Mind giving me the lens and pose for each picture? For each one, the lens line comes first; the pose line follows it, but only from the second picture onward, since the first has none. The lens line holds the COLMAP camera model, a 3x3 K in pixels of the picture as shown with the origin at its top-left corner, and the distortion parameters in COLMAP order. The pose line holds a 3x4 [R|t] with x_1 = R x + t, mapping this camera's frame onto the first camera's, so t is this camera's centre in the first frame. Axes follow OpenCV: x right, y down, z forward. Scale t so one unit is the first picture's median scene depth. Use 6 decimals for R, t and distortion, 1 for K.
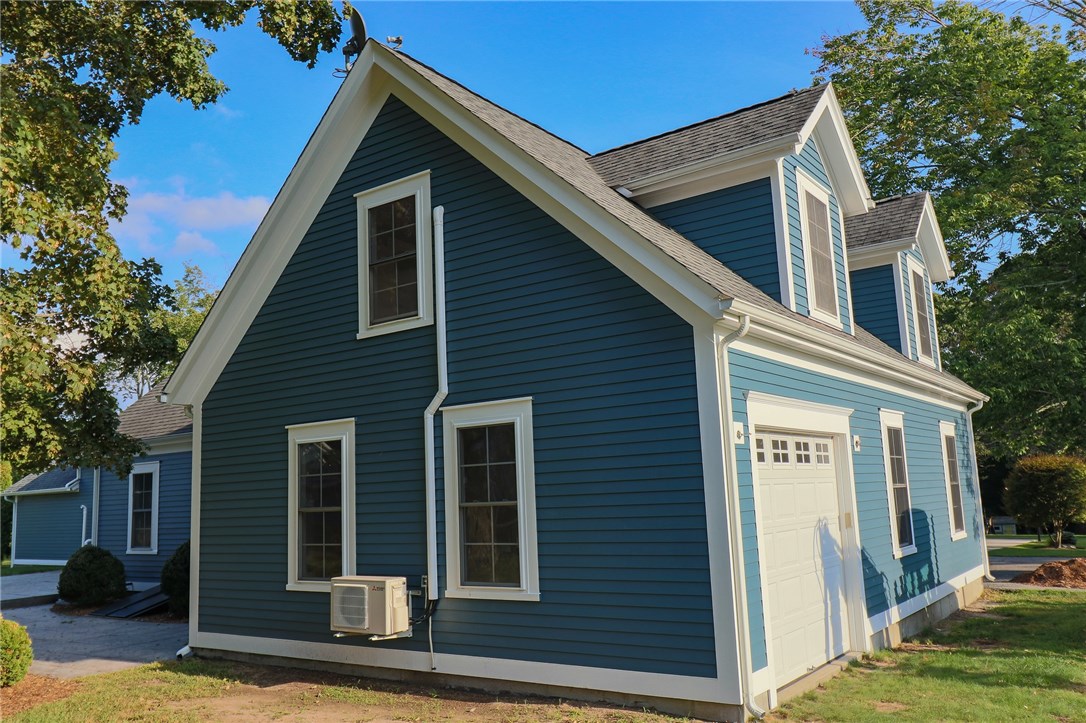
lens RADIAL K [[878.8, 0, 543.0], [0, 878.8, 361.5], [0, 0, 1]] dist [-0.001974, -0.000755]
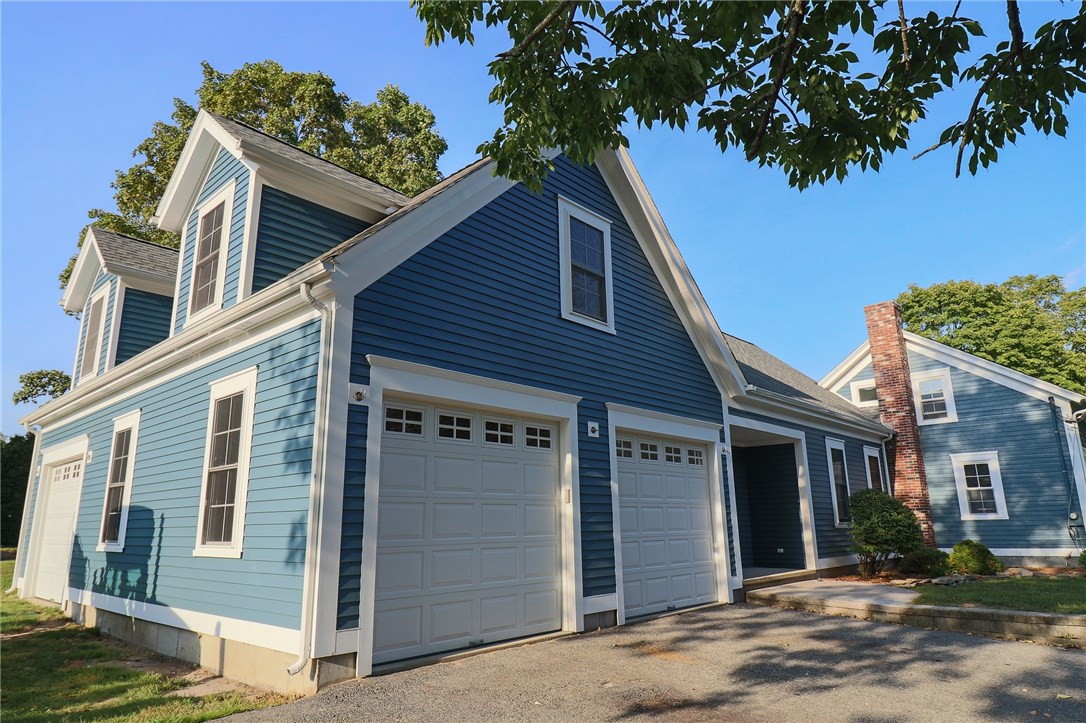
lens RADIAL K [[663.7, 0, 543.0], [0, 663.7, 361.5], [0, 0, 1]] dist [-0.000245, -0.000155]
pose [[-0.113352, -0.200693, -0.973074, 1.157621], [0.171863, 0.960663, -0.218153, 0.261869], [0.978578, -0.191963, -0.074401, 1.589358]]
